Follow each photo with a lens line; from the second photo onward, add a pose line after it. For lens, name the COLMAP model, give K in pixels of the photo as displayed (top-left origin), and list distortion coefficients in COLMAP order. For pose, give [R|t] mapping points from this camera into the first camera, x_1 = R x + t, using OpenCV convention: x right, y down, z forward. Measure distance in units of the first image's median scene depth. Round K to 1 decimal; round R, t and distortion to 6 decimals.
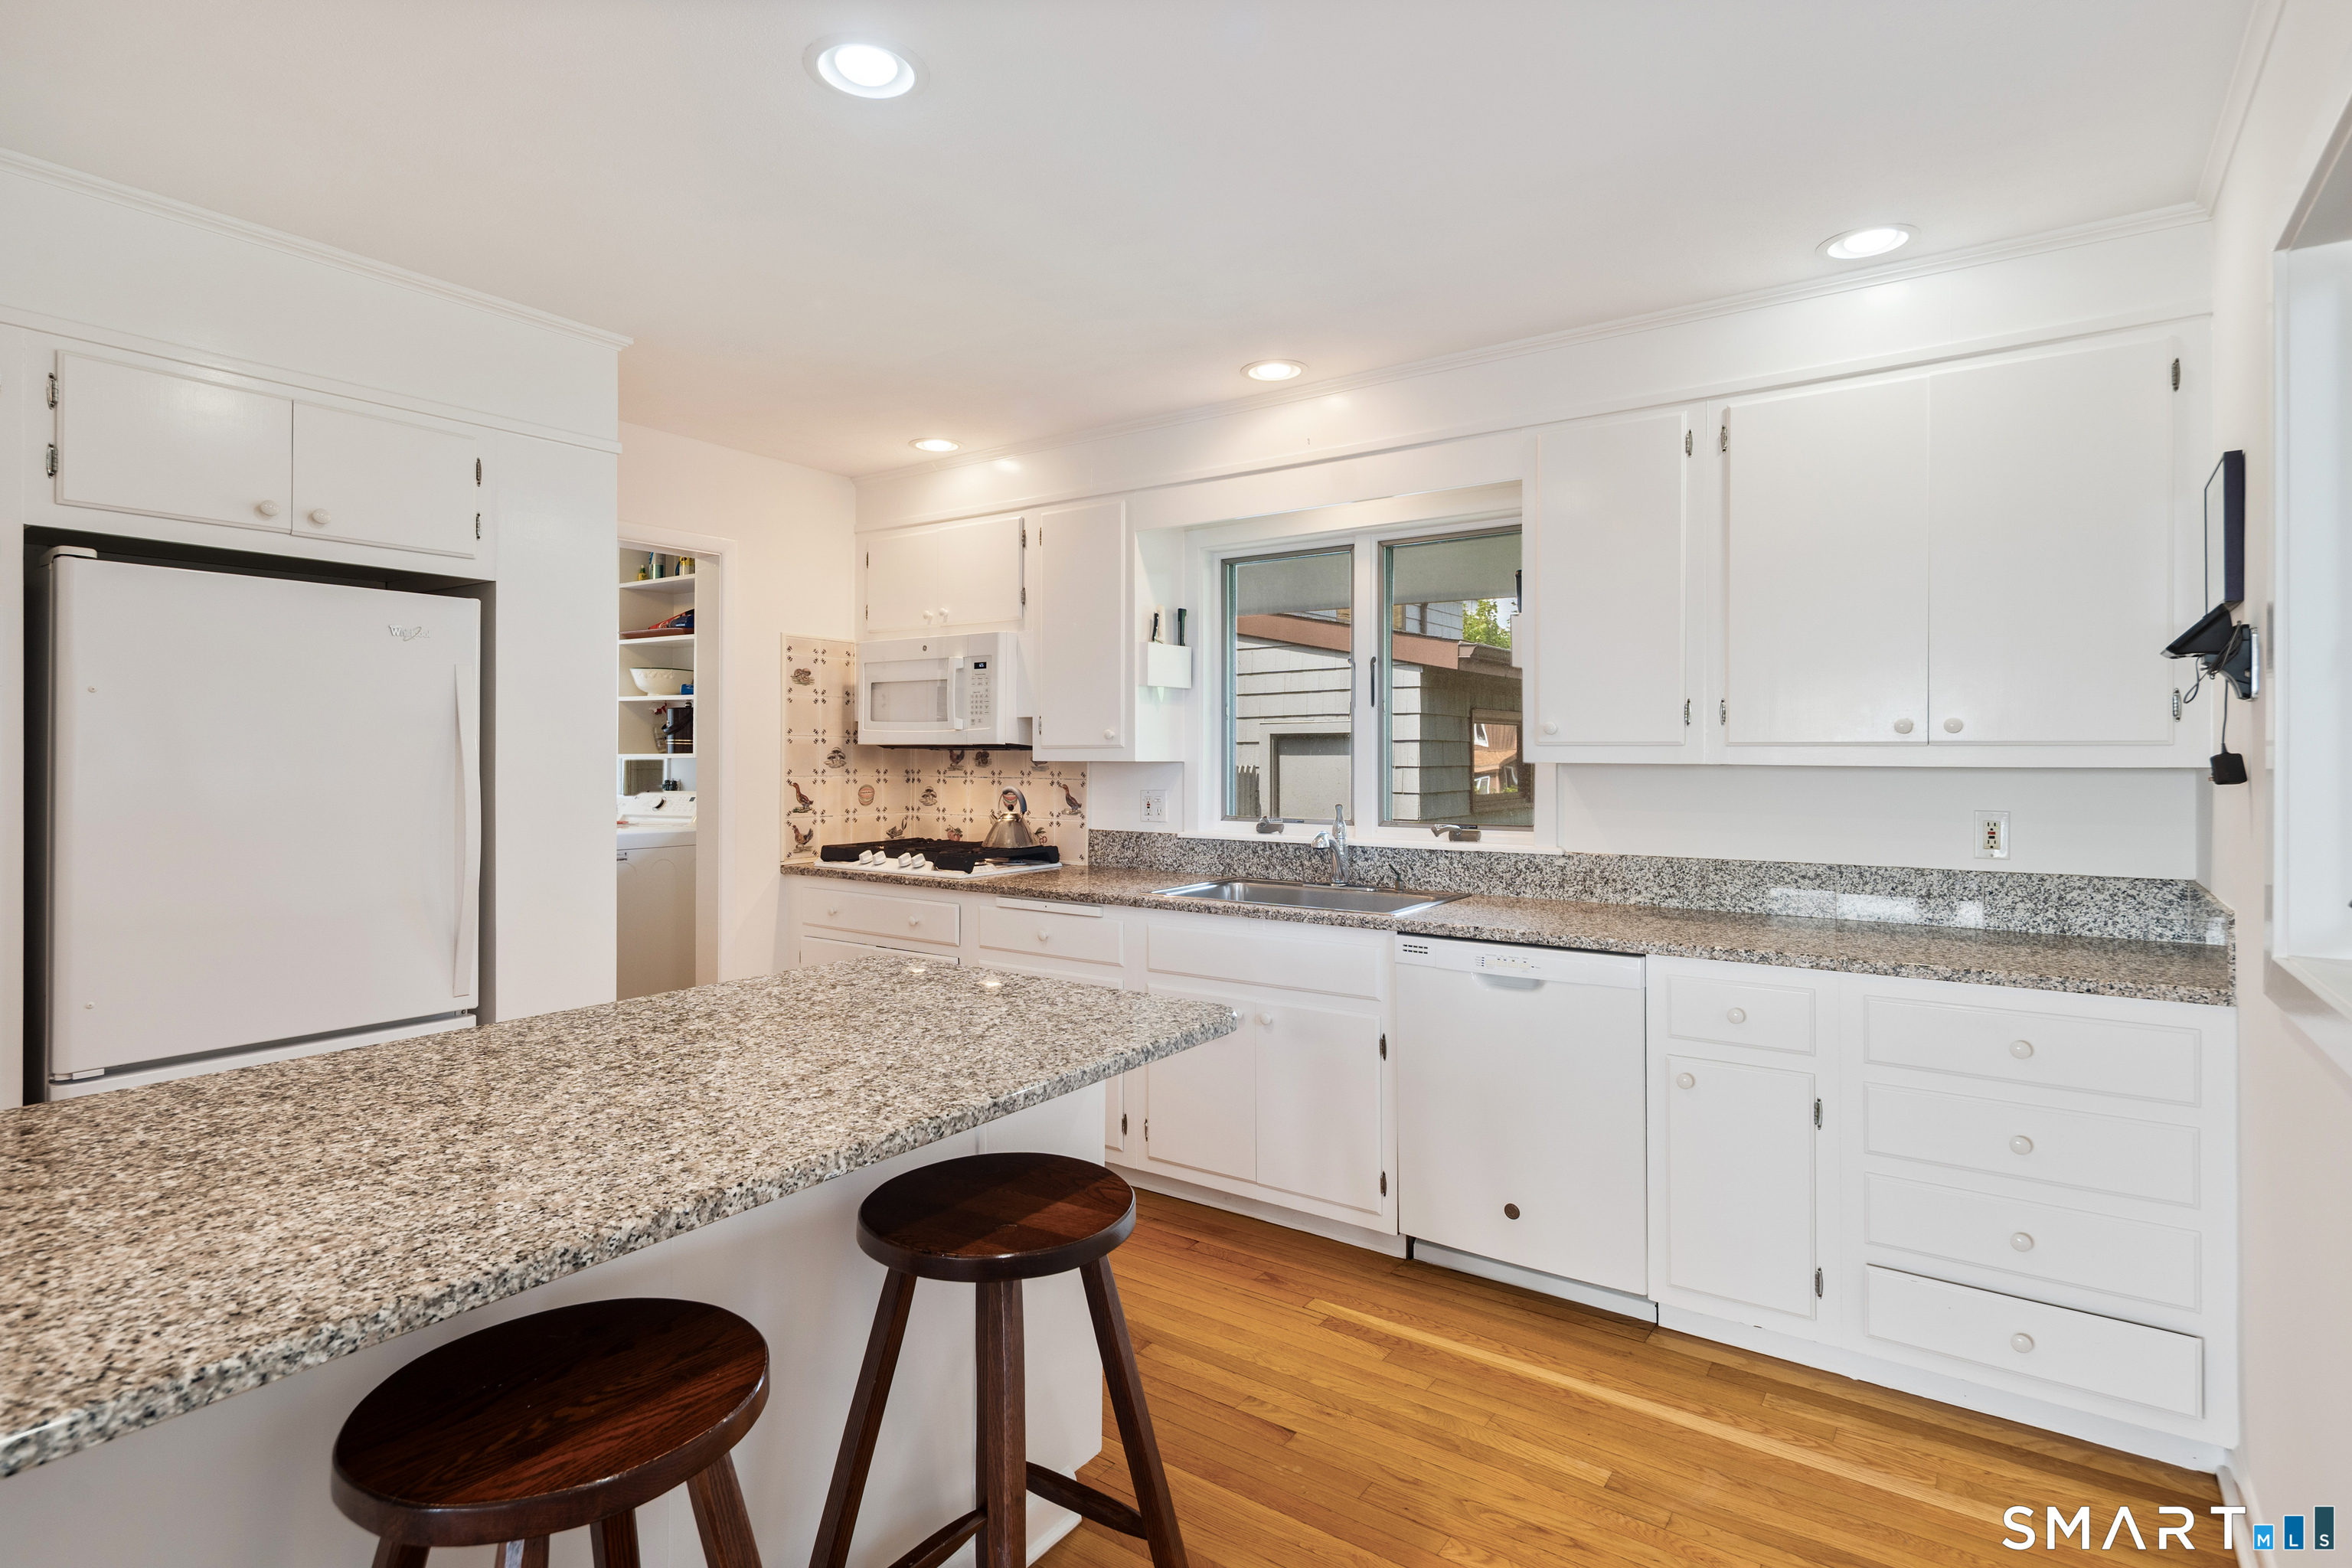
lens RADIAL K [[1189.3, 0, 1166.4], [0, 1189.3, 767.6], [0, 0, 1]] dist [0.005448, 0.000750]
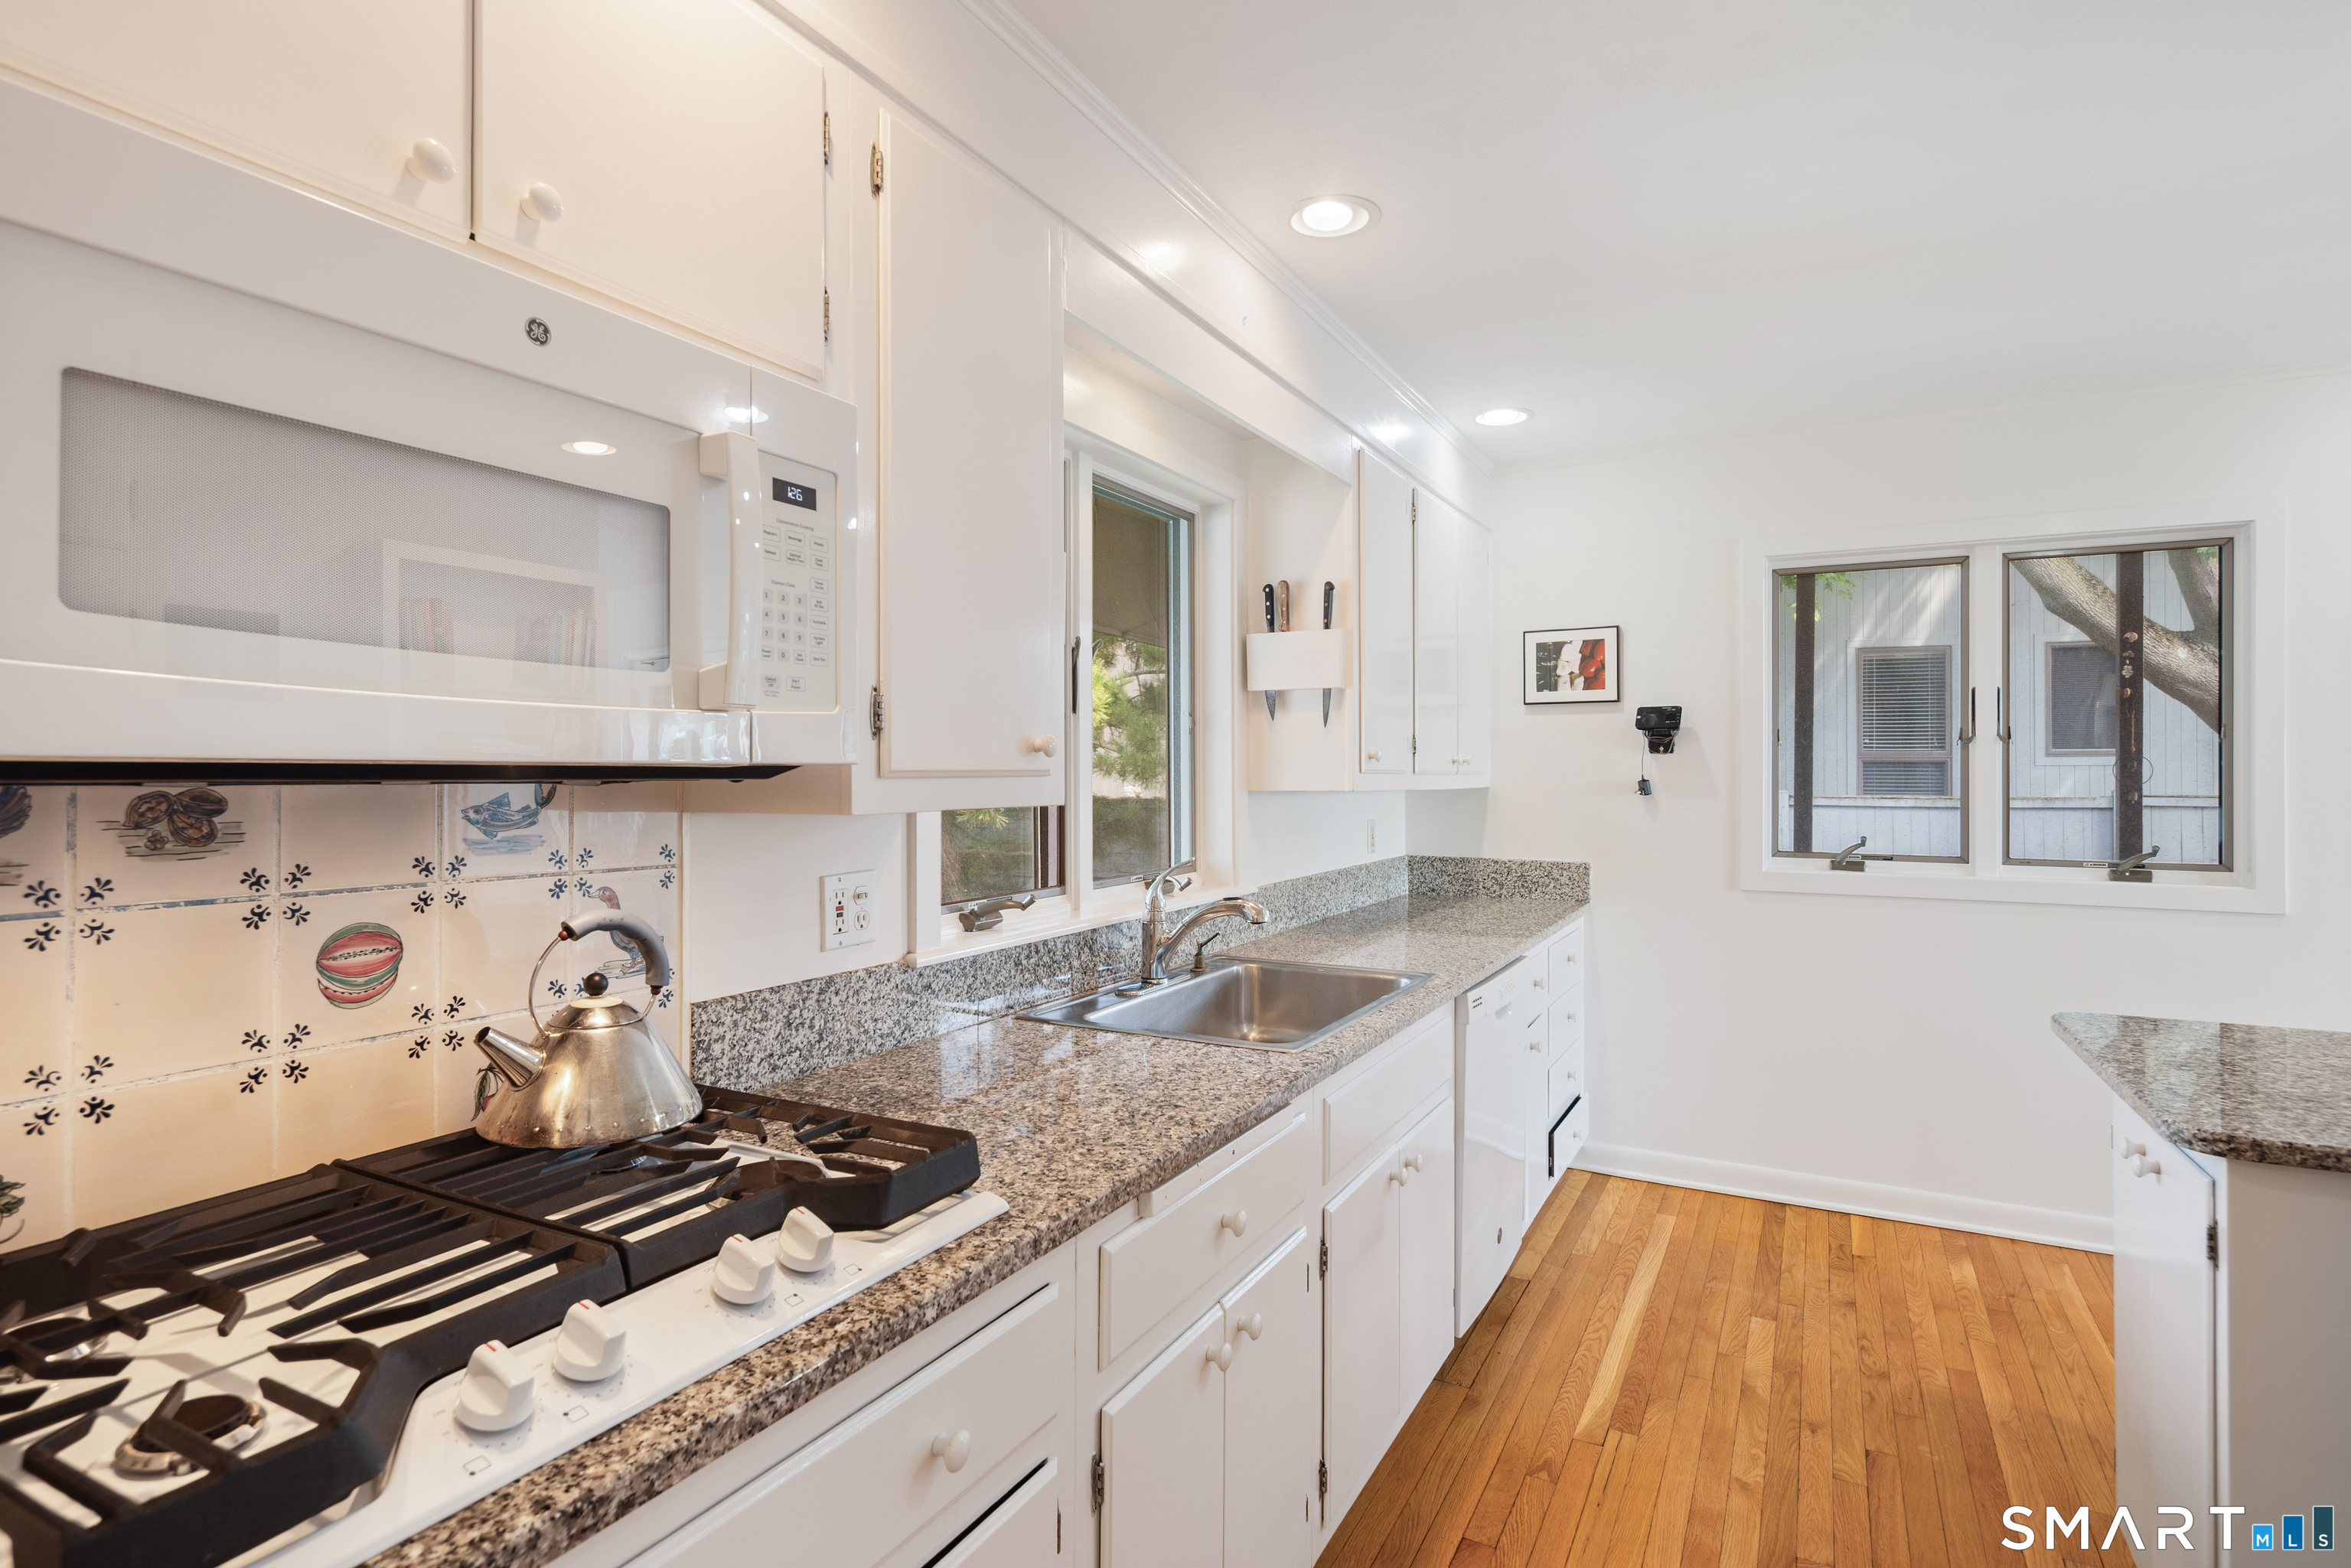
lens RADIAL K [[1188.7, 0, 1166.4], [0, 1188.7, 777.0], [0, 0, 1]] dist [0.005448, 0.000750]
pose [[-0.117832, -0.001361, 0.993033, -0.459901], [0.019234, 0.999808, 0.003652, -0.015449], [-0.992847, 0.019531, -0.117783, 0.947595]]
